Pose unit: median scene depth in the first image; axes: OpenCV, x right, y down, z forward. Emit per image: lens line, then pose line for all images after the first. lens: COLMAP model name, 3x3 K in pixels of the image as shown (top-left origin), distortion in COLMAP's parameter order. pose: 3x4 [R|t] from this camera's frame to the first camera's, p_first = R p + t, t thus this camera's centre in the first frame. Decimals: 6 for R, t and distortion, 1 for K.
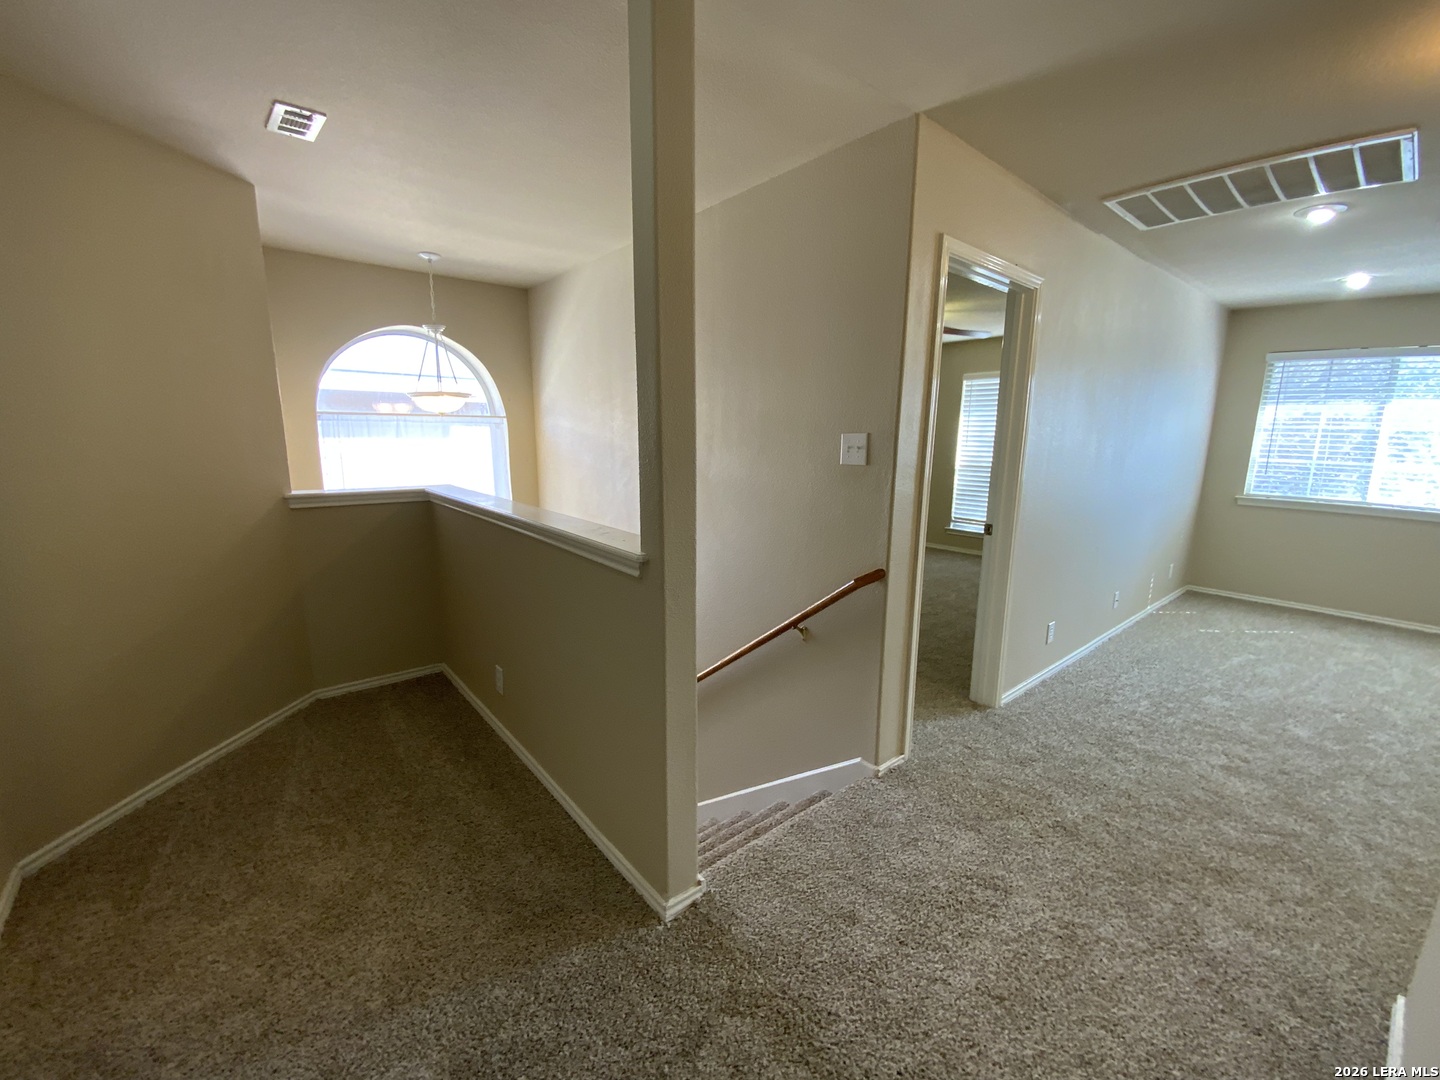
lens RADIAL K [[585.1, 0, 721.4], [0, 585.1, 542.1], [0, 0, 1]] dist [0.021923, -0.019096]
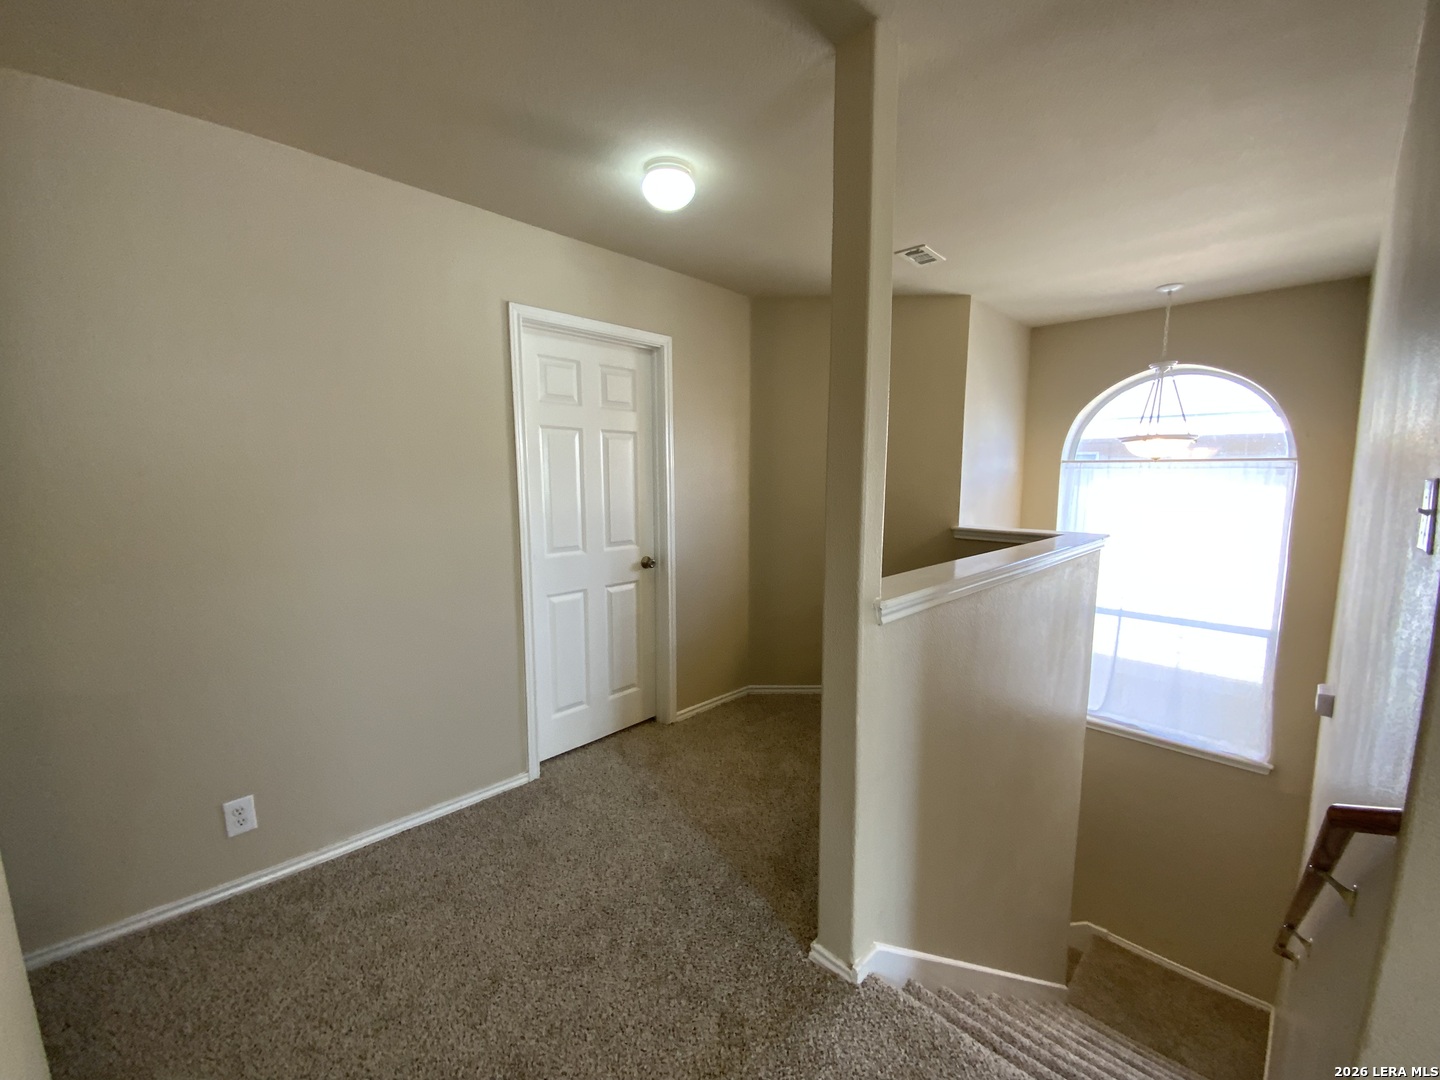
lens RADIAL K [[585.1, 0, 721.4], [0, 585.1, 542.1], [0, 0, 1]] dist [0.021923, -0.019096]
pose [[0.086307, 0.107474, -0.990455, 0.356724], [-0.185399, 0.978531, 0.090025, -0.050584], [0.978866, 0.175860, 0.104380, 0.272111]]
